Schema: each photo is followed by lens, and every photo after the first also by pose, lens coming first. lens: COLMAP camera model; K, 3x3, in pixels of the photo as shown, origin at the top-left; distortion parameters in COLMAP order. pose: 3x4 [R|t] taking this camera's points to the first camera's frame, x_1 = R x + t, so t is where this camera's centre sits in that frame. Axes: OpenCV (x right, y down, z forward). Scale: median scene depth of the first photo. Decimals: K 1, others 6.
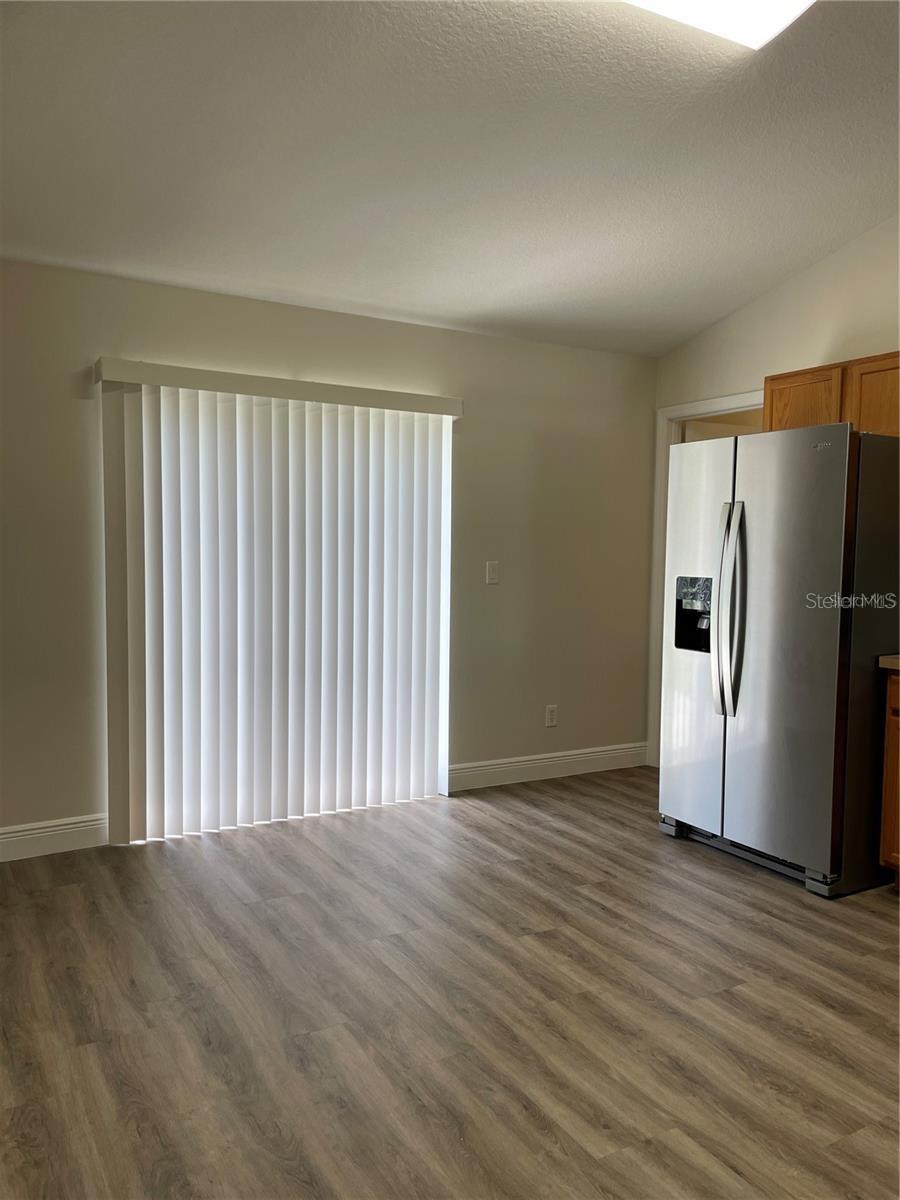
lens RADIAL K [[915.0, 0, 450.0], [0, 915.0, 600.0], [0, 0, 1]] dist [0.061548, -0.093360]
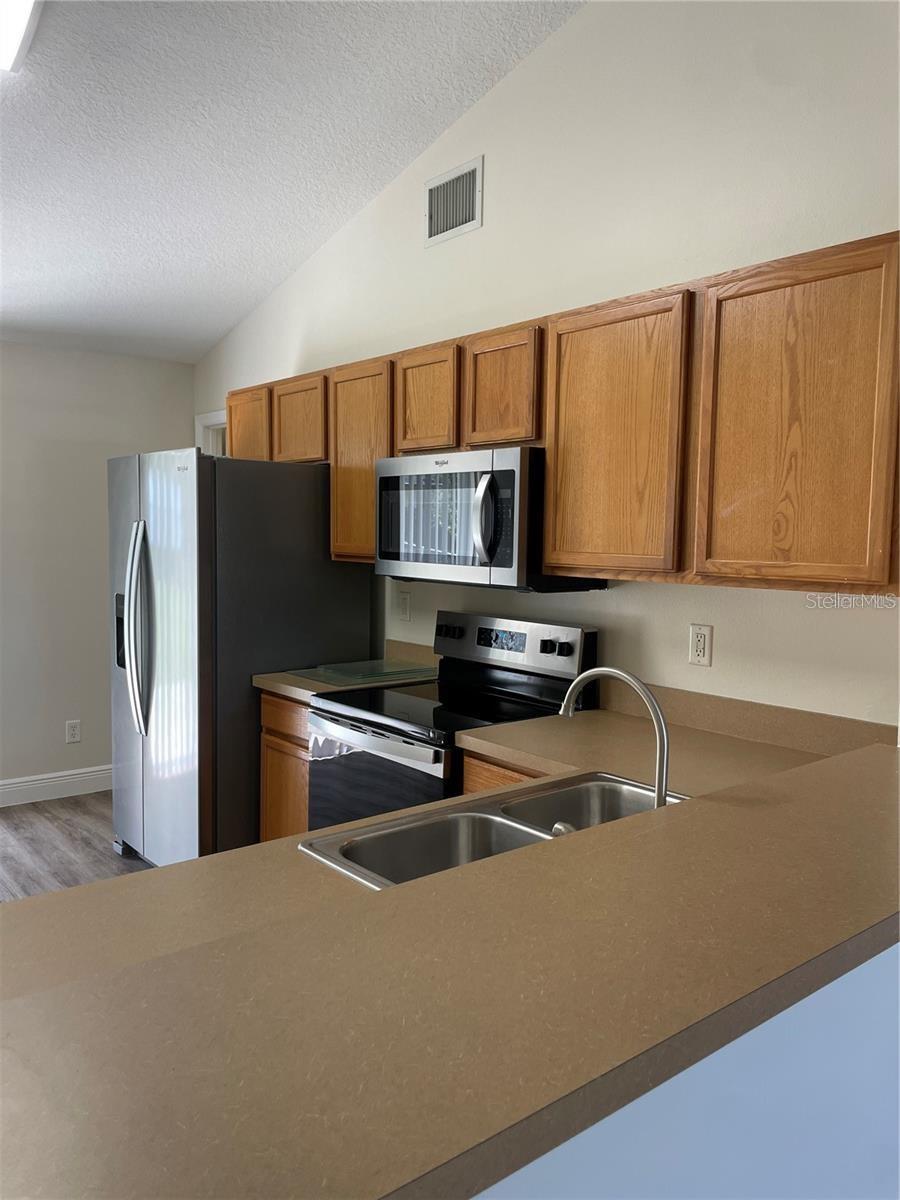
lens RADIAL K [[915.0, 0, 450.0], [0, 915.0, 600.0], [0, 0, 1]] dist [0.061548, -0.093360]
pose [[0.986858, -0.012837, 0.161078, 0.406867], [0.010154, 0.999796, 0.017472, -0.029907], [-0.161270, -0.015607, 0.986787, -0.029455]]
